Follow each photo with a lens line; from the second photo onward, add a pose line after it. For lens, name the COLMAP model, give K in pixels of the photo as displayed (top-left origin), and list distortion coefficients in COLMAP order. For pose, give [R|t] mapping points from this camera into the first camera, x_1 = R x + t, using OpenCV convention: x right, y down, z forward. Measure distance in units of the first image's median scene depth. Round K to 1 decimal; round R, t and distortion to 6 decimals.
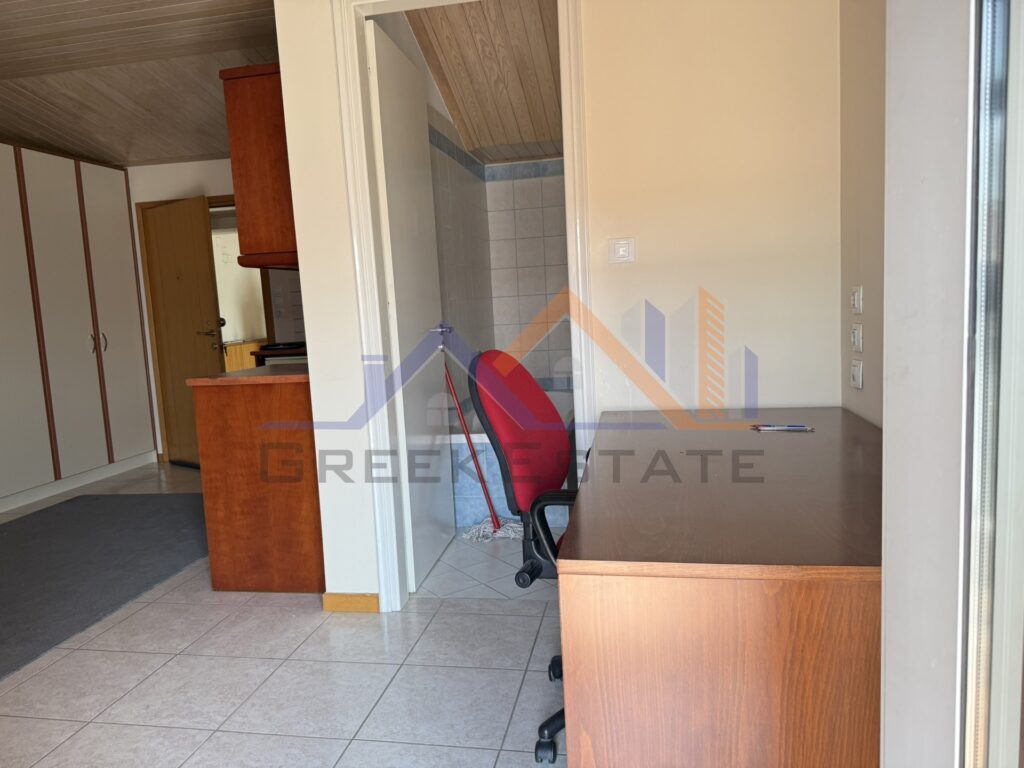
lens RADIAL K [[720.5, 0, 497.7], [0, 720.5, 386.4], [0, 0, 1]] dist [0.064889, -0.074920]
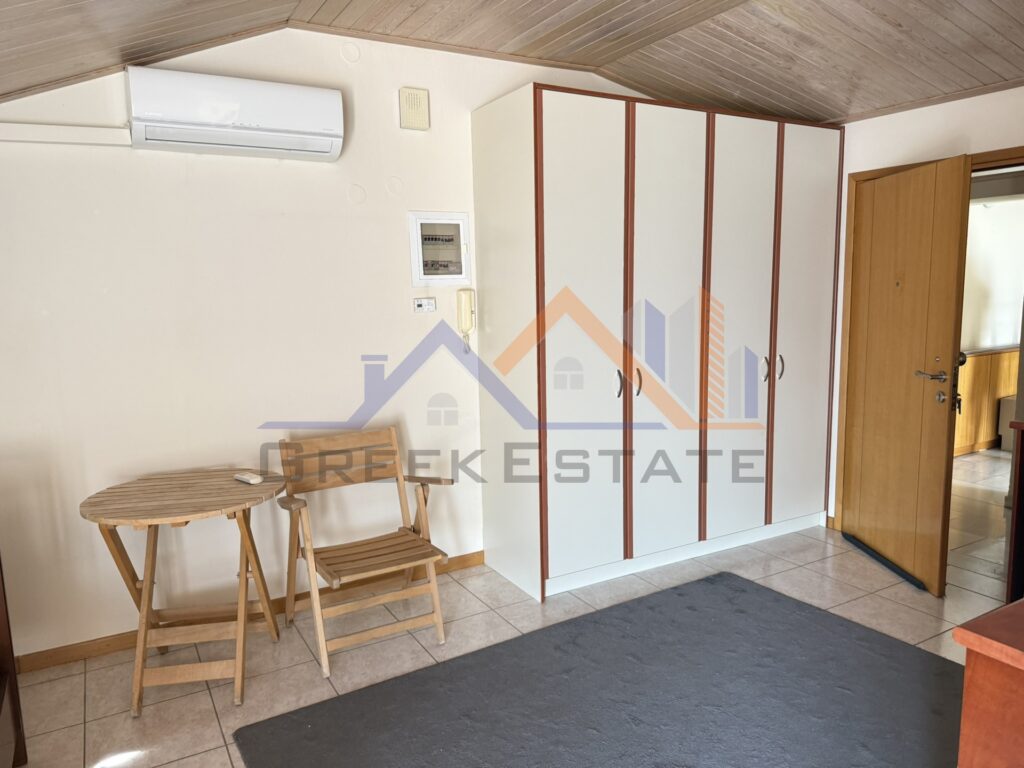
lens RADIAL K [[720.5, 0, 523.8], [0, 720.5, 392.3], [0, 0, 1]] dist [0.064889, -0.074920]
pose [[0.671451, 0.142439, -0.727231, -0.198682], [-0.099507, 0.989796, 0.101992, -0.100017], [0.734338, 0.003882, 0.678773, 0.349240]]
